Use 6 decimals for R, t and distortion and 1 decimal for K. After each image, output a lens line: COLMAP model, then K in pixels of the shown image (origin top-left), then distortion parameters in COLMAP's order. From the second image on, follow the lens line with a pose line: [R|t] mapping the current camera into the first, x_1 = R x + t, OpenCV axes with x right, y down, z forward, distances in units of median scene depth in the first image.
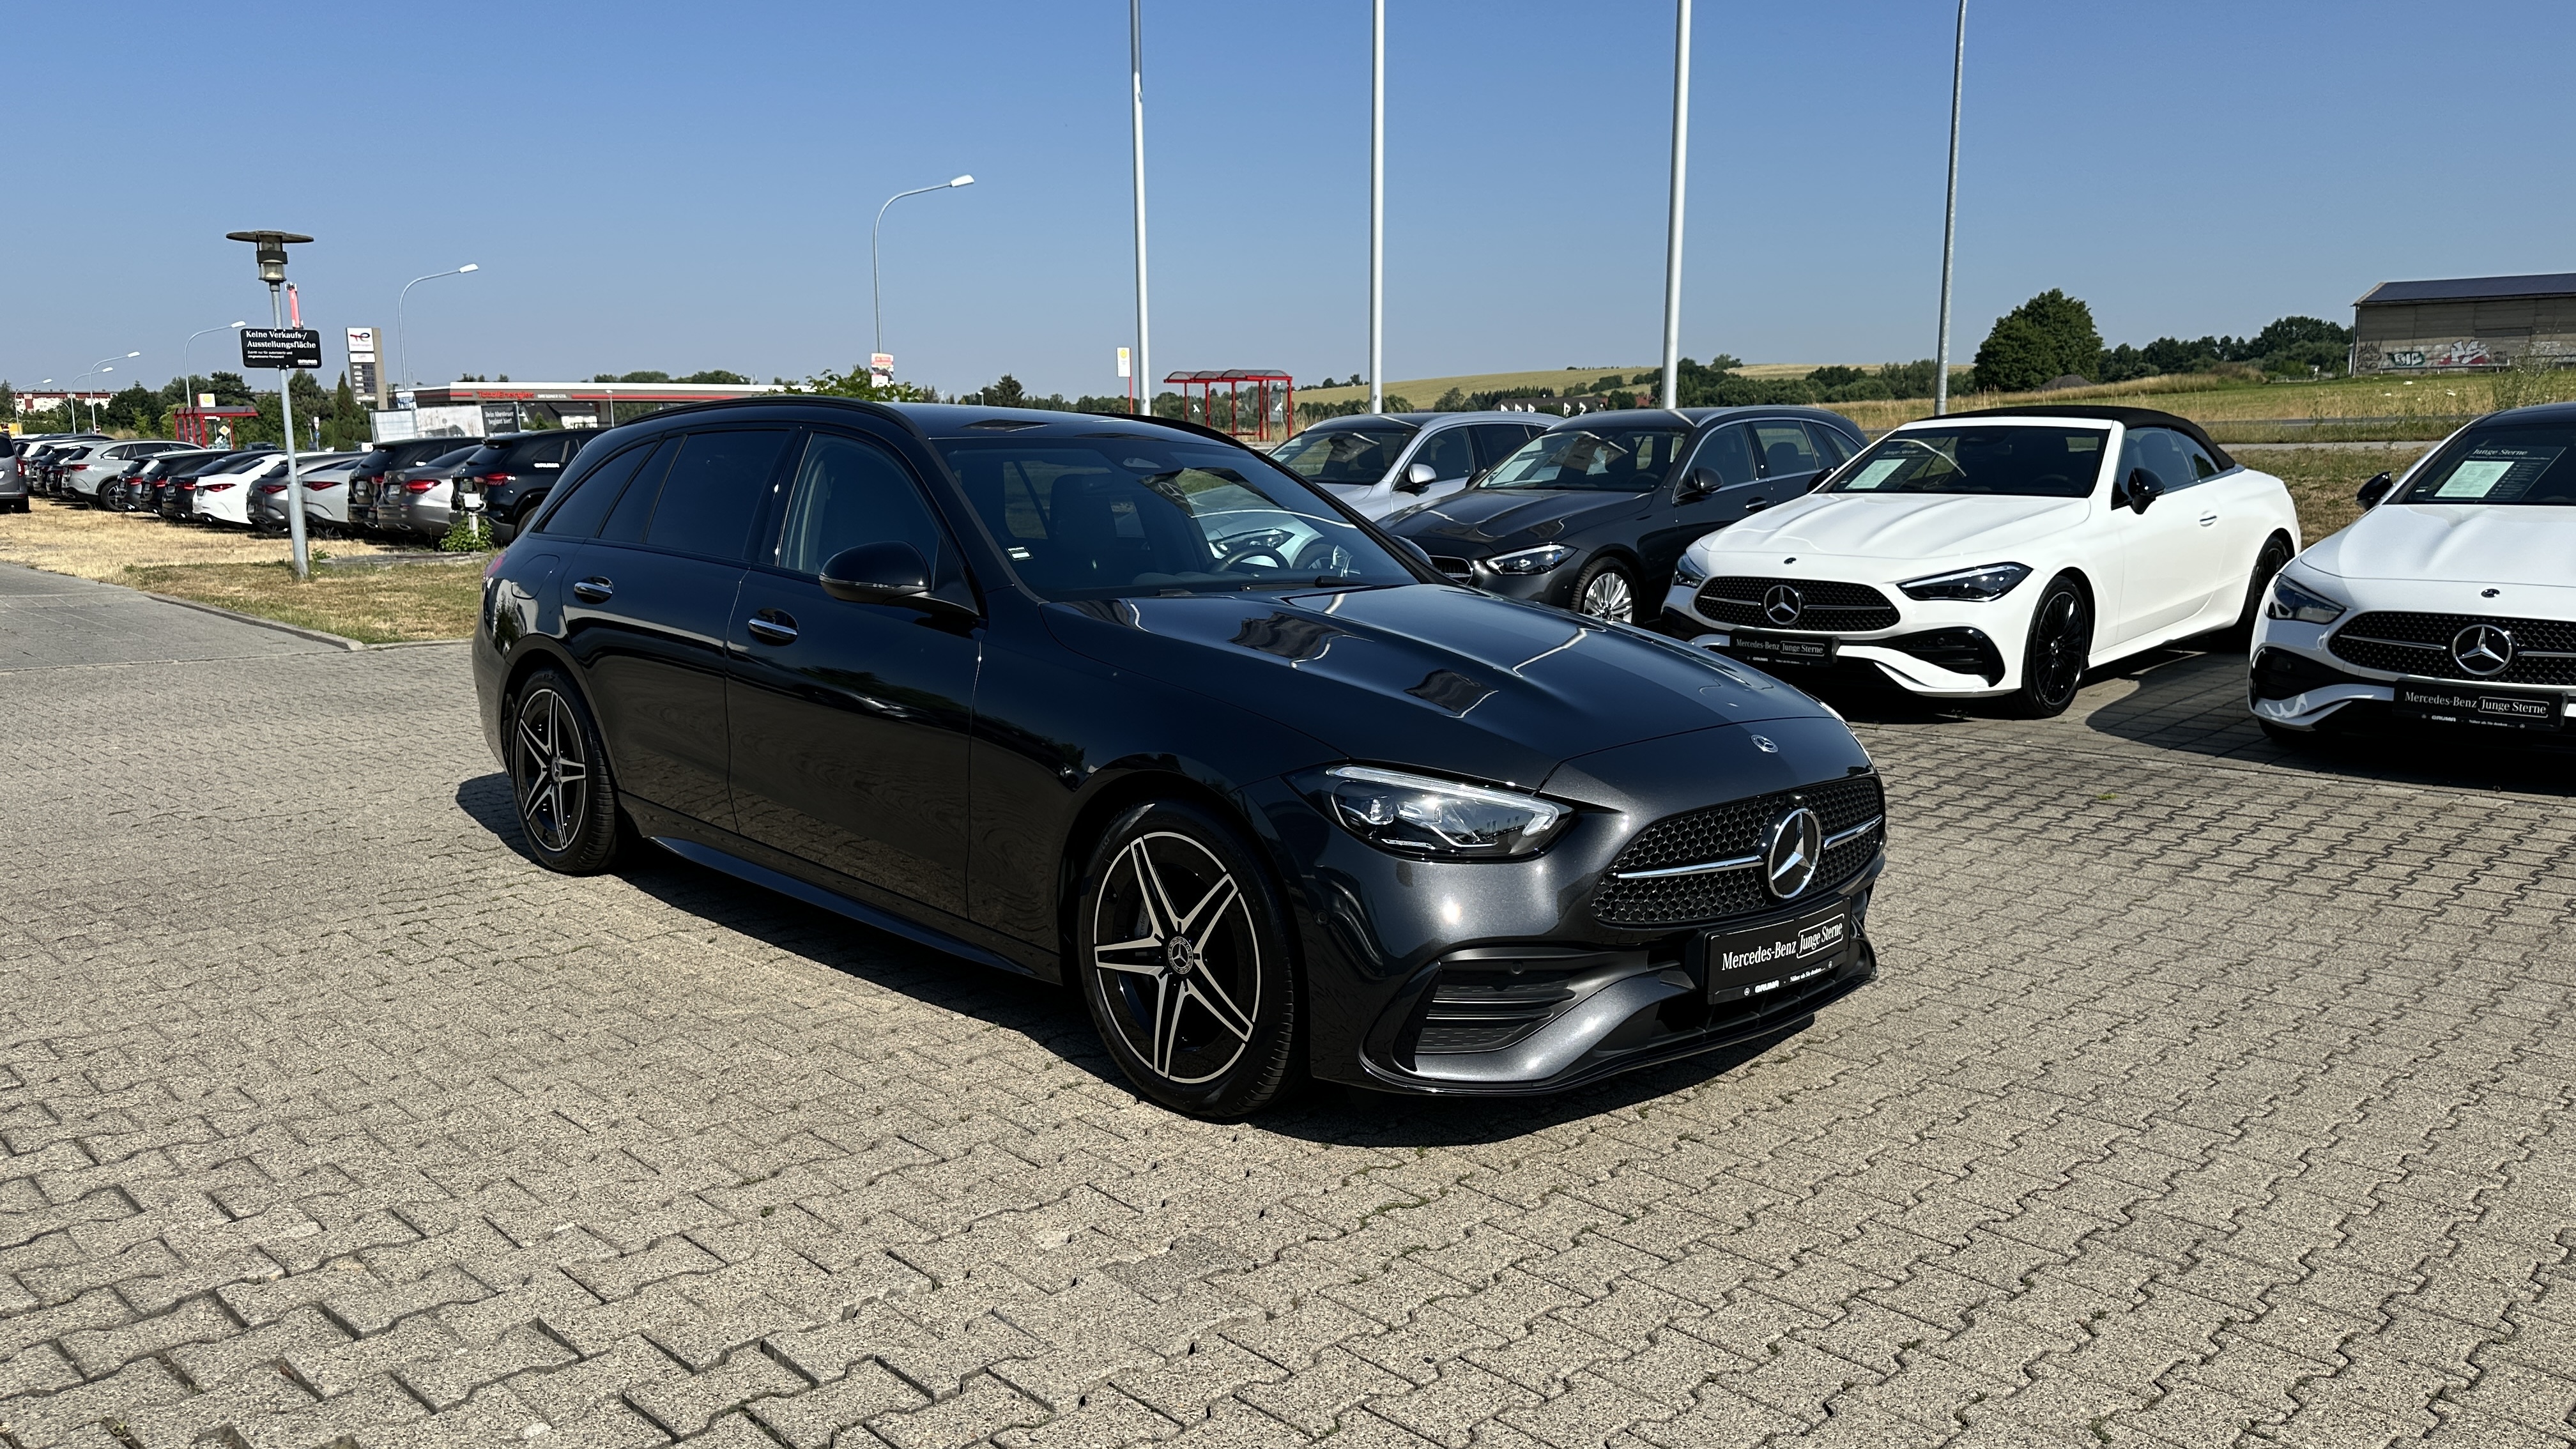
lens RADIAL K [[1783.8, 0, 1265.4], [0, 1783.8, 739.9], [0, 0, 1]] dist [0.074931, -0.108806]
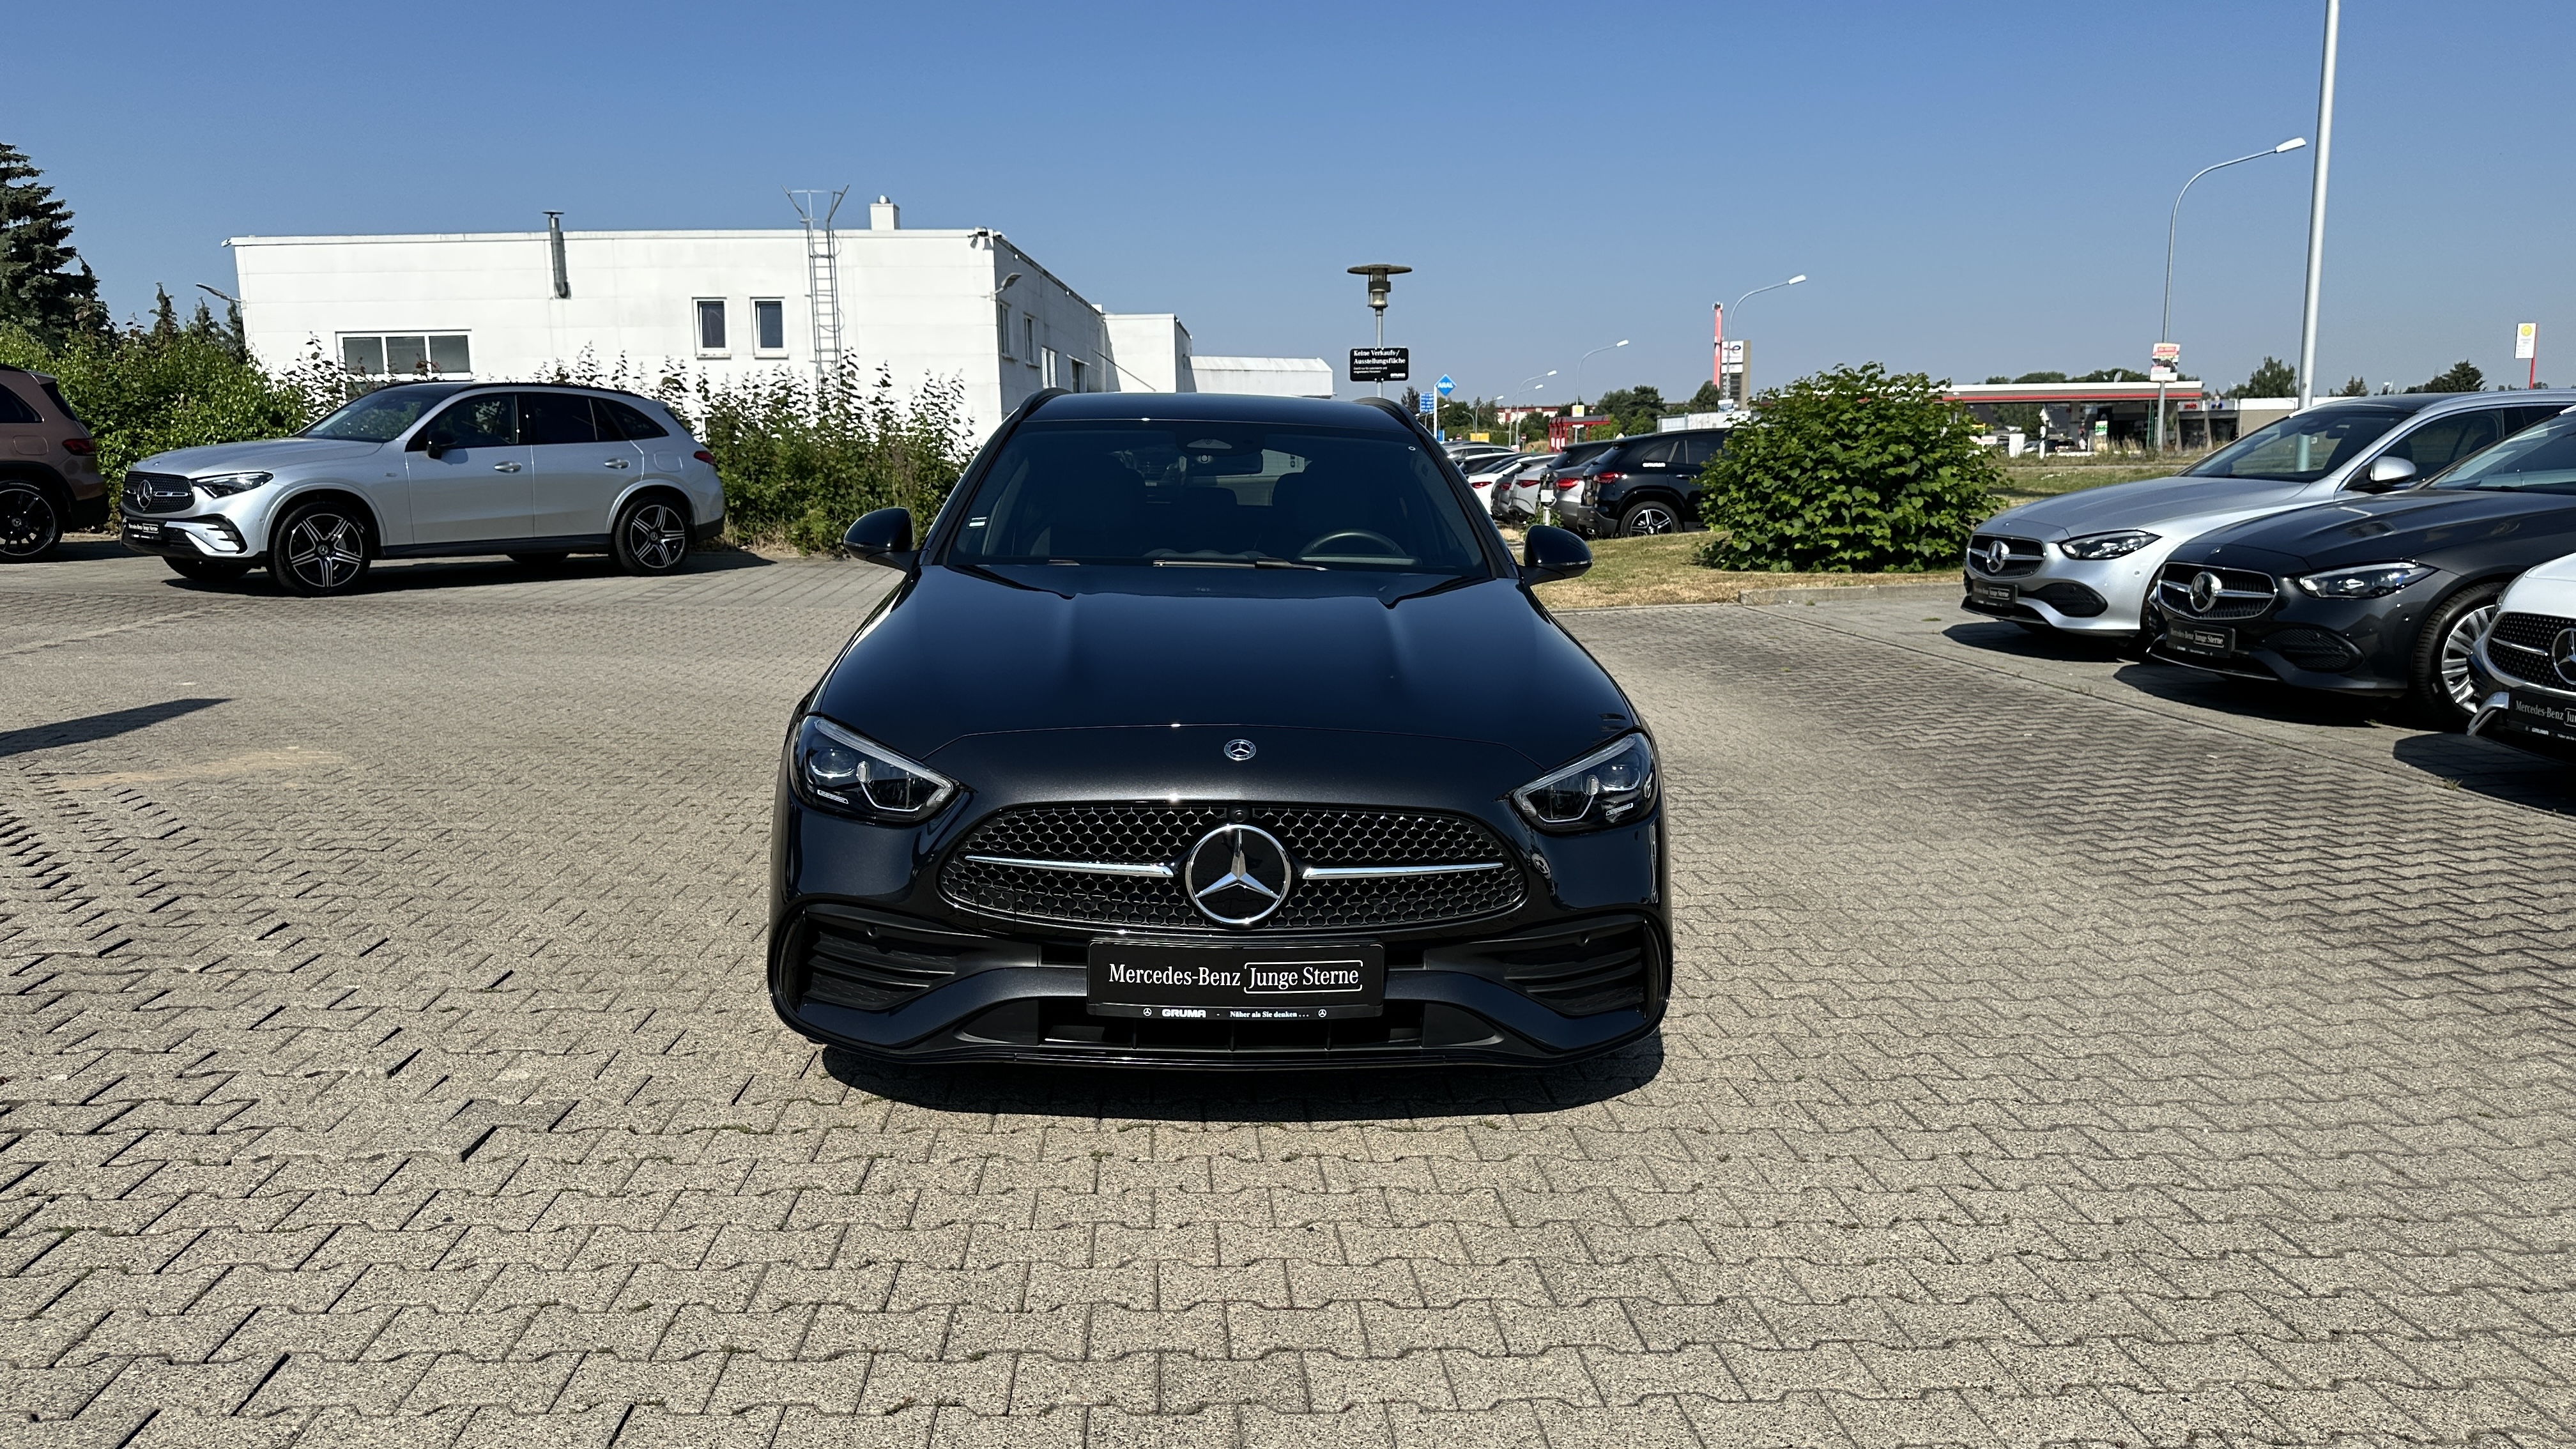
lens RADIAL K [[1807.0, 0, 1288.0], [0, 1807.0, 724.5], [0, 0, 1]] dist [0.076341, -0.118048]
pose [[0.754356, 0.096455, -0.649341, 0.371052], [-0.104282, 0.994194, 0.026534, -0.015312], [0.648130, 0.047698, 0.760035, 0.137496]]
